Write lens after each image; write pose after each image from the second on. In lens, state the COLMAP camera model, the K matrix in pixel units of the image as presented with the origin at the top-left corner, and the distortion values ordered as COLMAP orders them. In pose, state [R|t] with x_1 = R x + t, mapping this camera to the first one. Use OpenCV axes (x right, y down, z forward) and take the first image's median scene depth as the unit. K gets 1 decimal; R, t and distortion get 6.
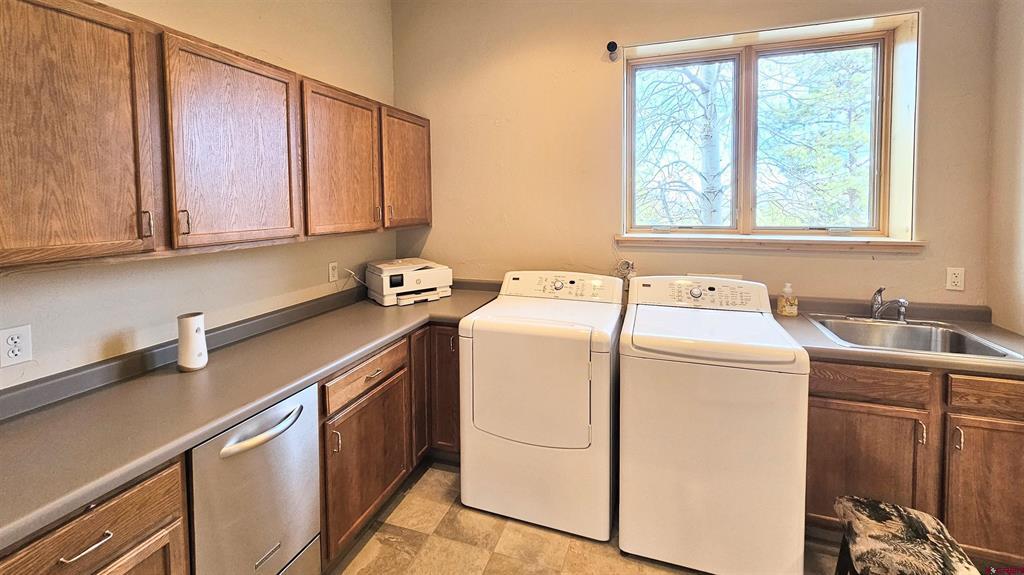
lens RADIAL K [[417.9, 0, 516.5], [0, 417.9, 254.3], [0, 0, 1]] dist [-0.001875, 0.000079]
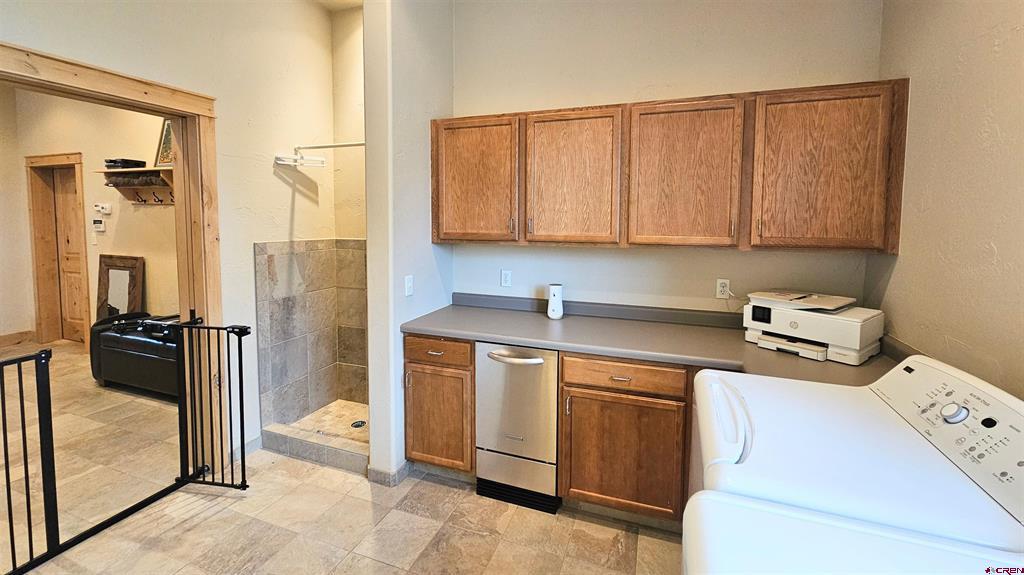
lens RADIAL K [[415.5, 0, 515.1], [0, 415.5, 276.3], [0, 0, 1]] dist [-0.001057, -0.000066]
pose [[-0.028390, 0.147834, -0.988605, 0.613856], [-0.128714, 0.980229, 0.150278, -0.081661], [0.991275, 0.131513, -0.008801, 0.664025]]
